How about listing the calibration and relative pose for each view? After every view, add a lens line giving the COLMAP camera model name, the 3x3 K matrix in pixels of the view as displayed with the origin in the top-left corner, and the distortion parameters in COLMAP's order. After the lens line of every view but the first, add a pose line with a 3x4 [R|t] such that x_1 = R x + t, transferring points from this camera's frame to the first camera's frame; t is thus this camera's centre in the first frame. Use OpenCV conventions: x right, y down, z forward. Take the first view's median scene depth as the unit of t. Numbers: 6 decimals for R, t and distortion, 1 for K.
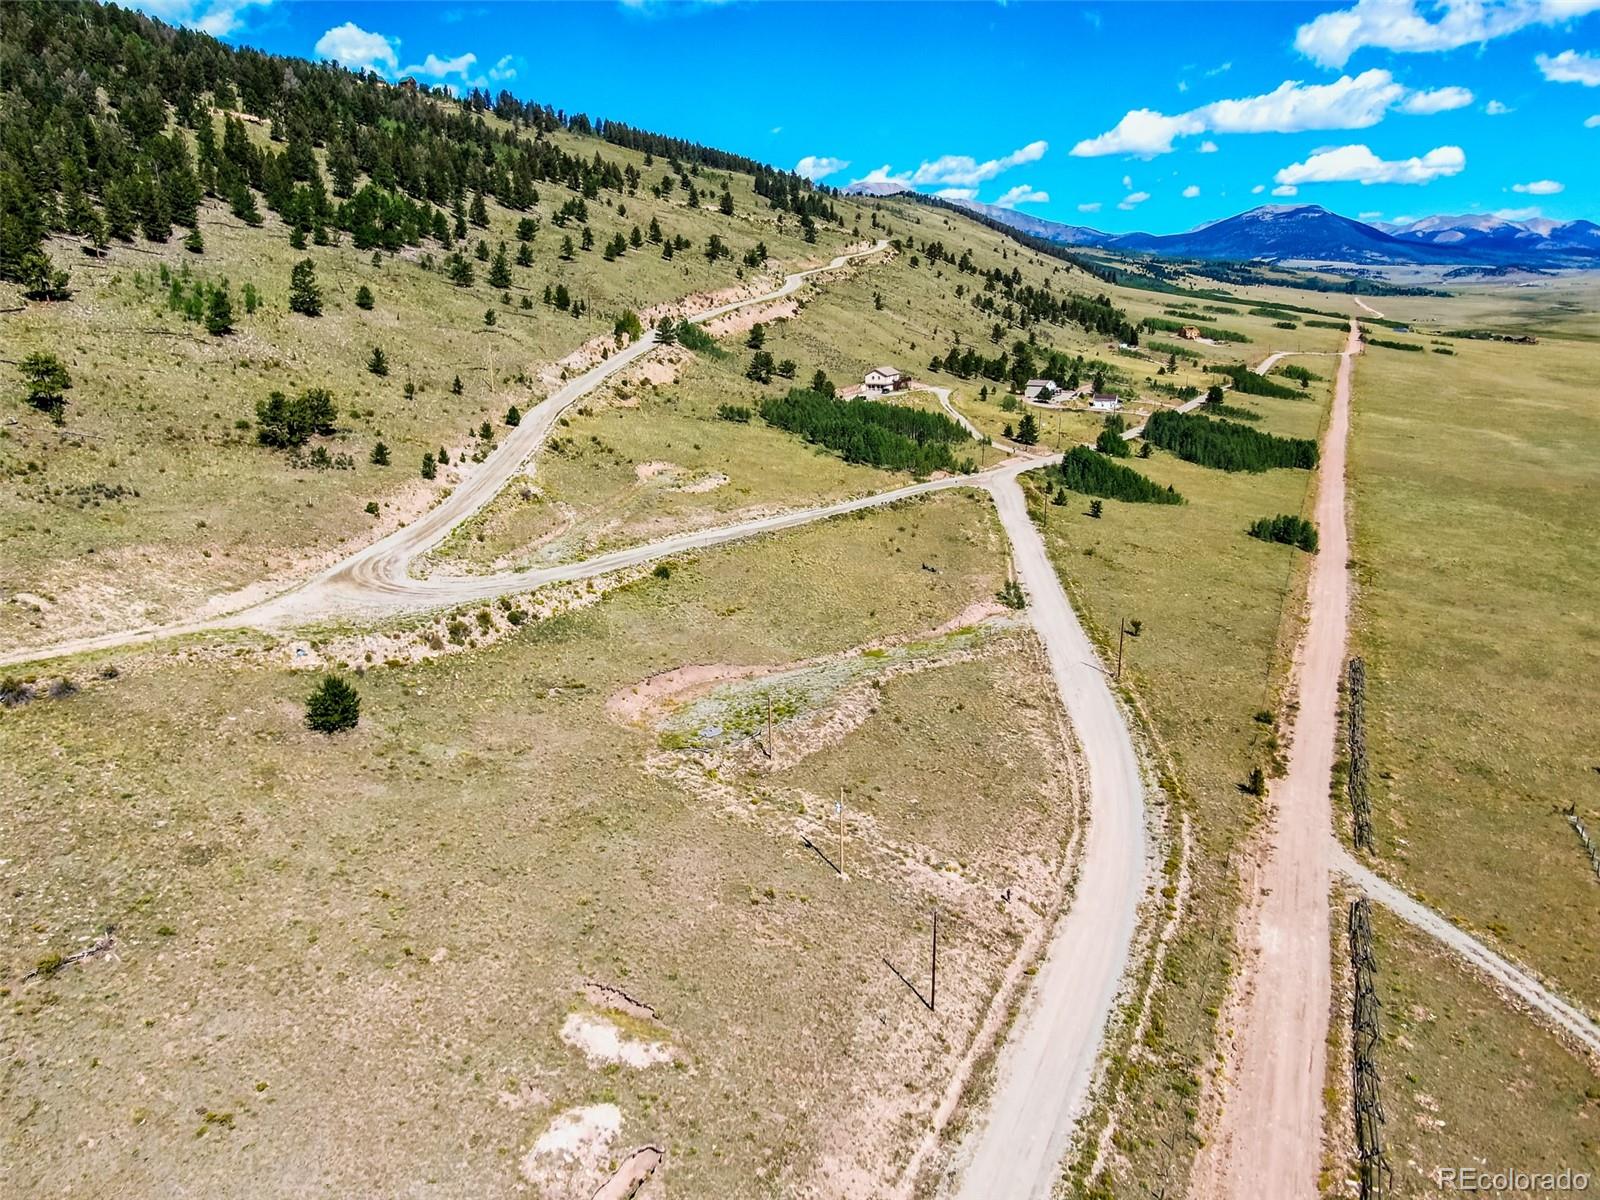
lens RADIAL K [[1155.9, 0, 801.9], [0, 1155.9, 602.0], [0, 0, 1]] dist [-0.016067, 0.049616]
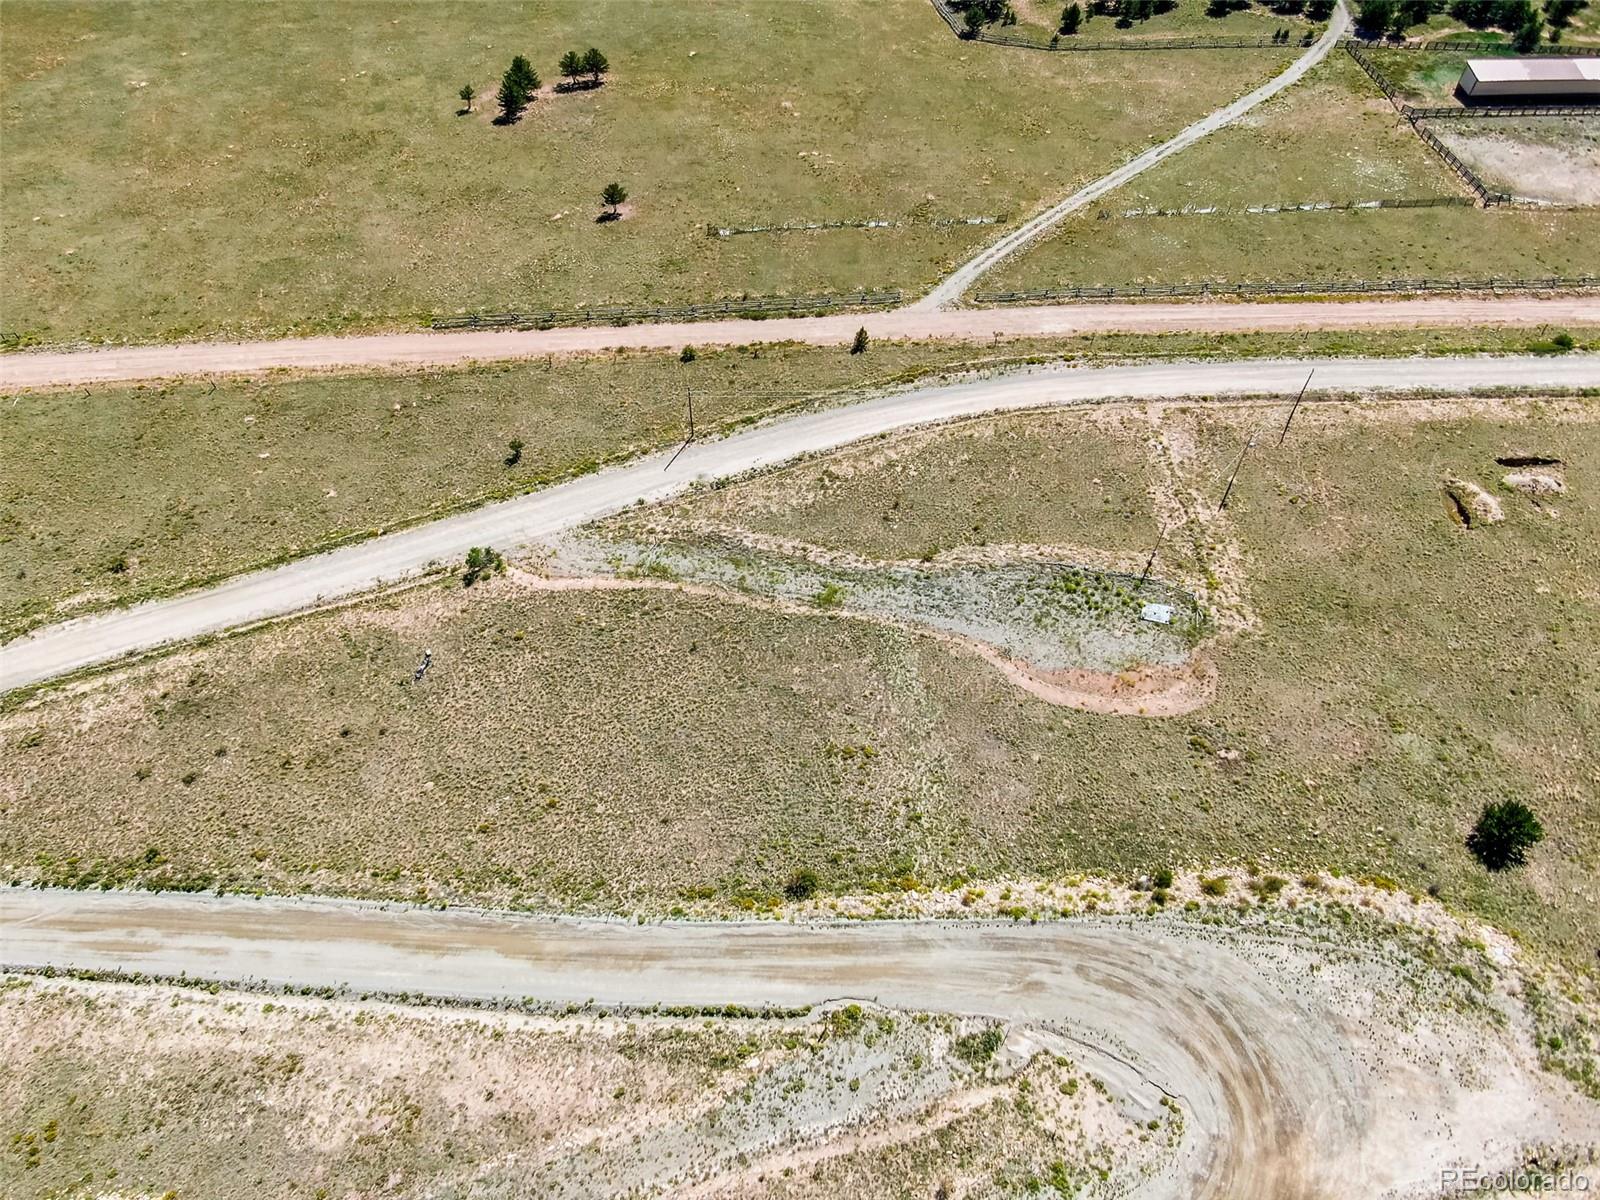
lens RADIAL K [[1186.3, 0, 800.5], [0, 1186.3, 600.7], [0, 0, 1]] dist [0.006911, 0.005080]
pose [[-0.474624, -0.703624, 0.528815, -0.213558], [0.244163, 0.471970, 0.847130, -0.382061], [-0.845645, 0.531186, -0.052210, 0.596693]]
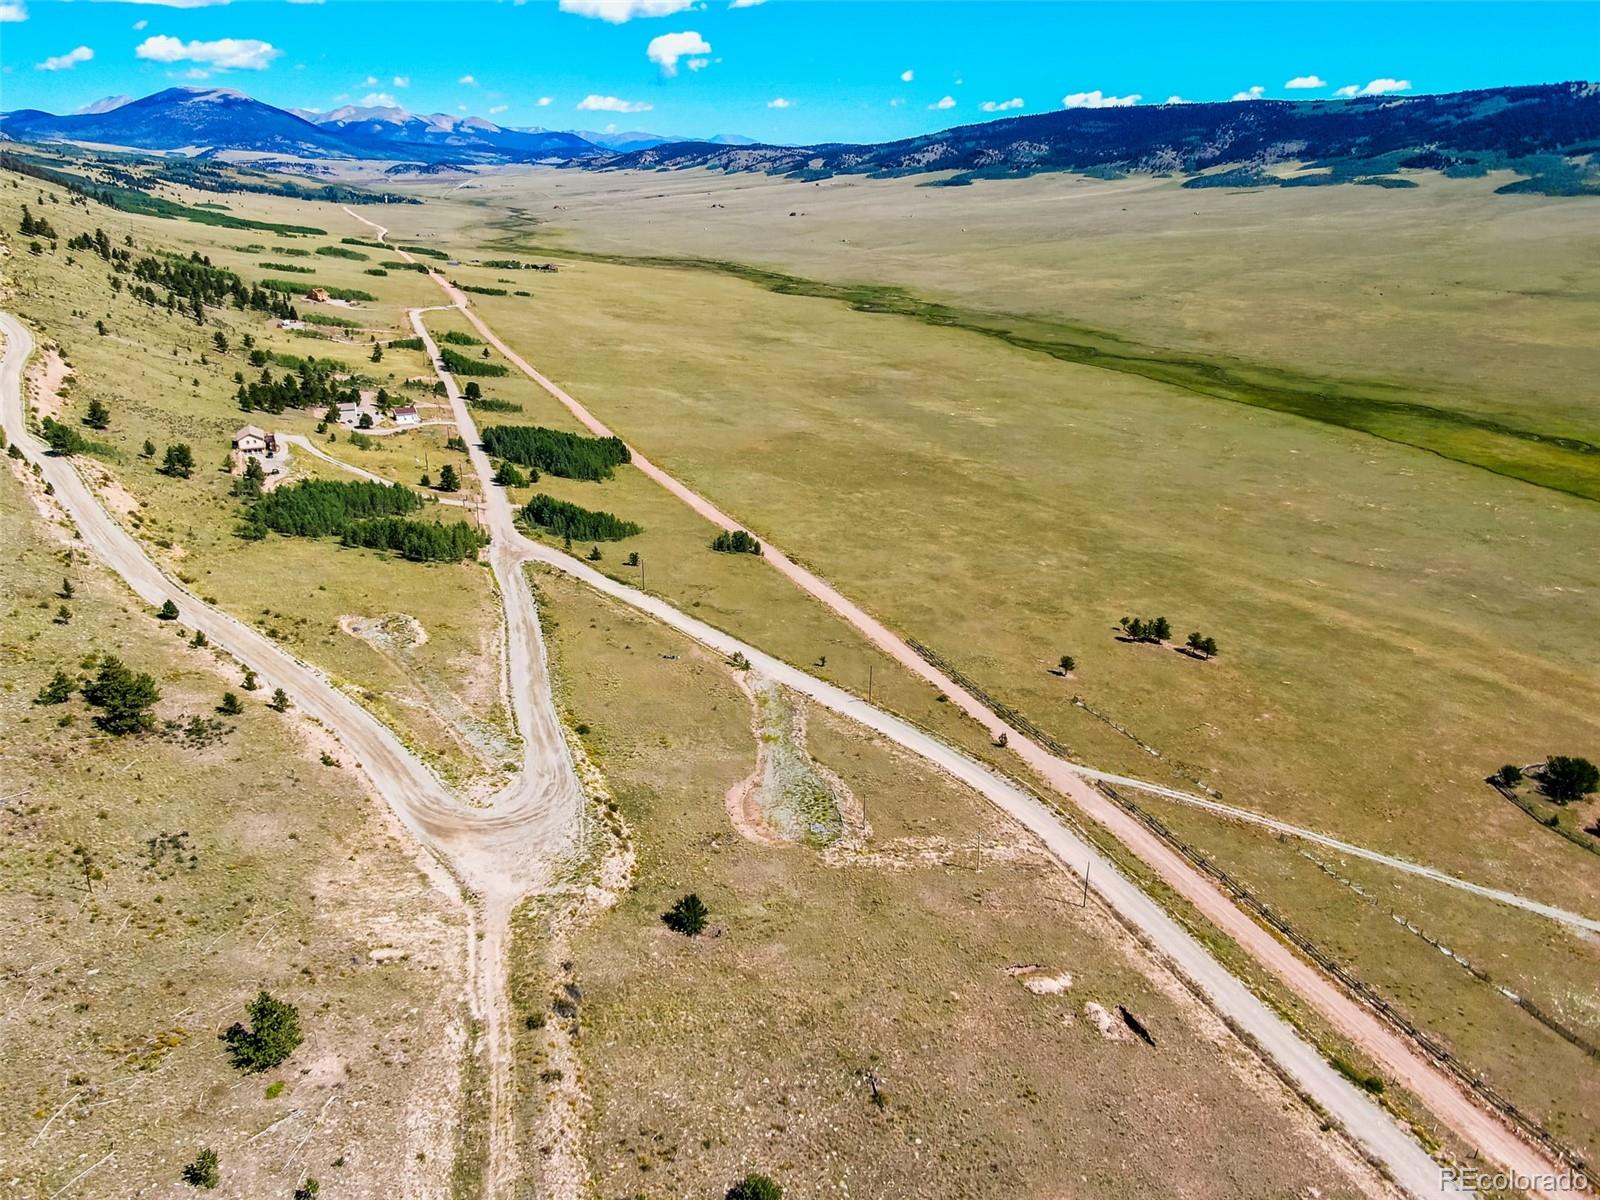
lens RADIAL K [[1151.5, 0, 794.3], [0, 1151.5, 623.4], [0, 0, 1]] dist [0.005019, 0.007411]
pose [[0.674192, -0.266099, 0.688953, -0.500965], [0.188909, 0.963938, 0.187447, -0.206054], [-0.713988, 0.003774, 0.700148, -0.031001]]
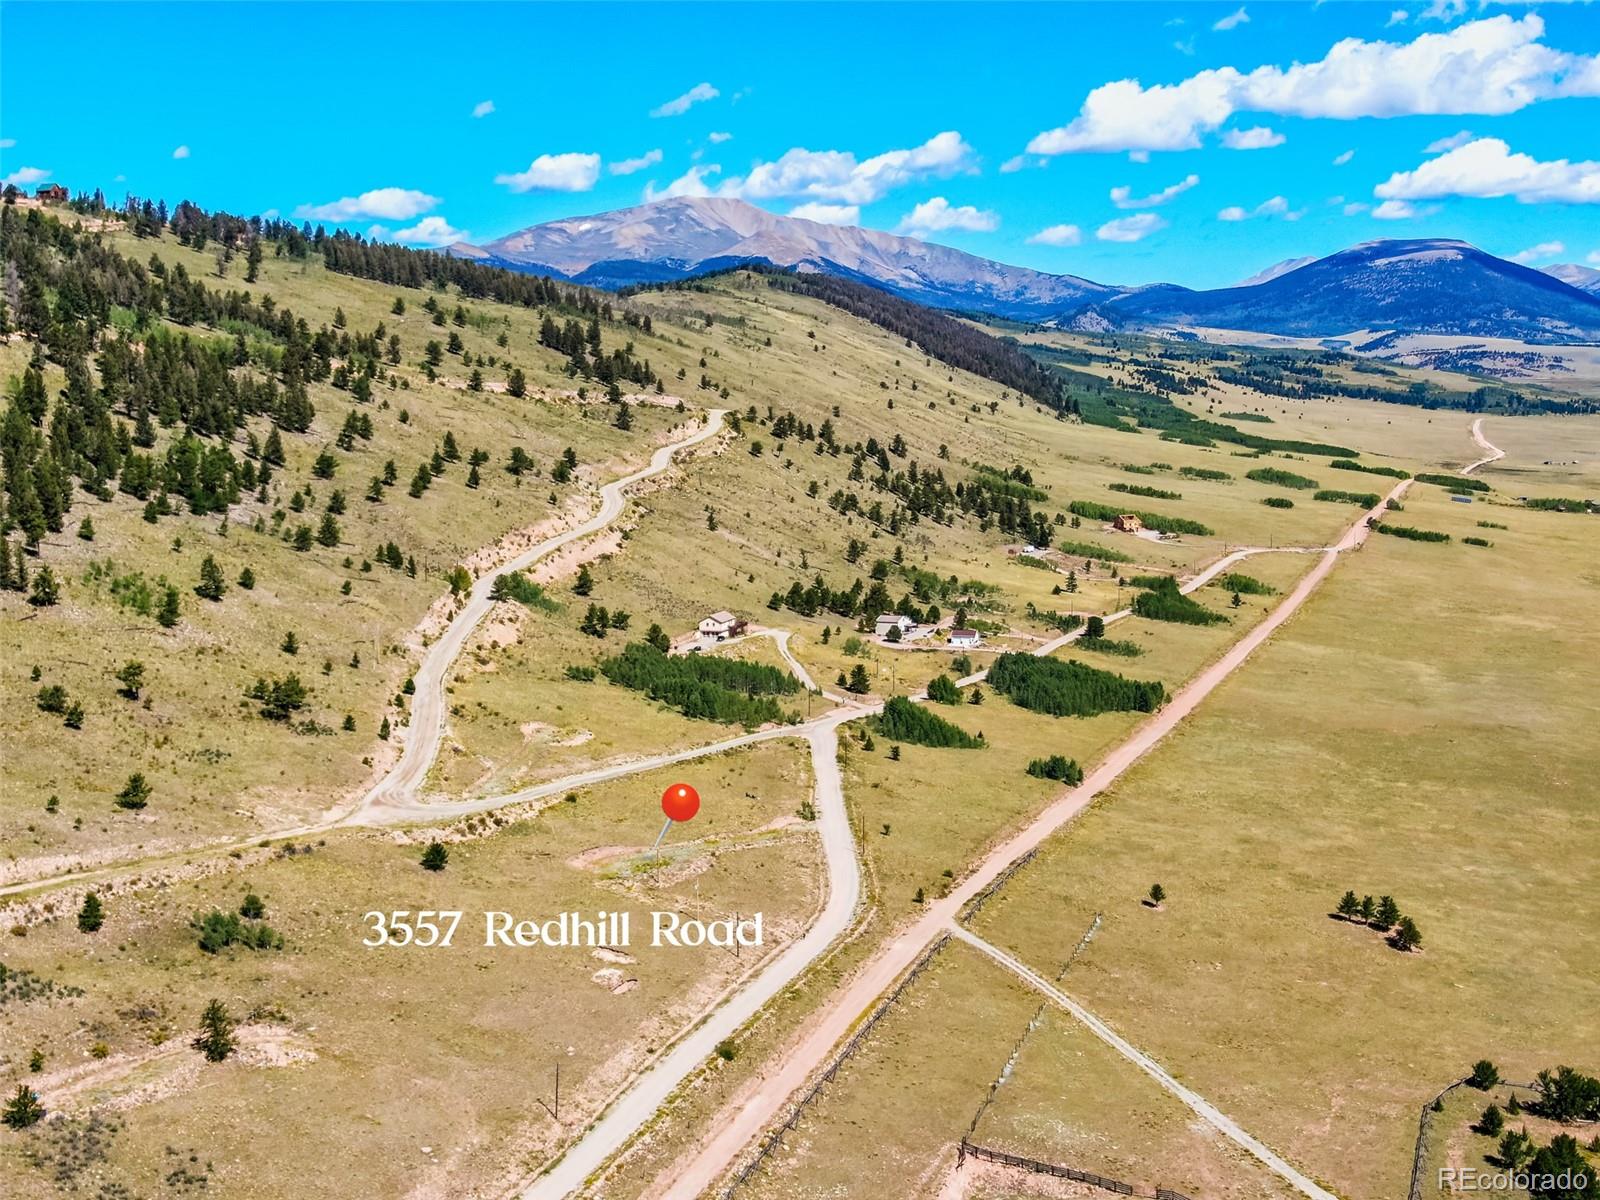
lens RADIAL K [[2194.3, 0, 795.0], [0, 2194.3, 608.0], [0, 0, 1]] dist [0.350376, -1.448850]
pose [[0.994887, -0.013111, 0.100142, -0.071664], [0.028599, 0.987526, -0.154840, 0.114163], [-0.096862, 0.156912, 0.982851, -1.183374]]
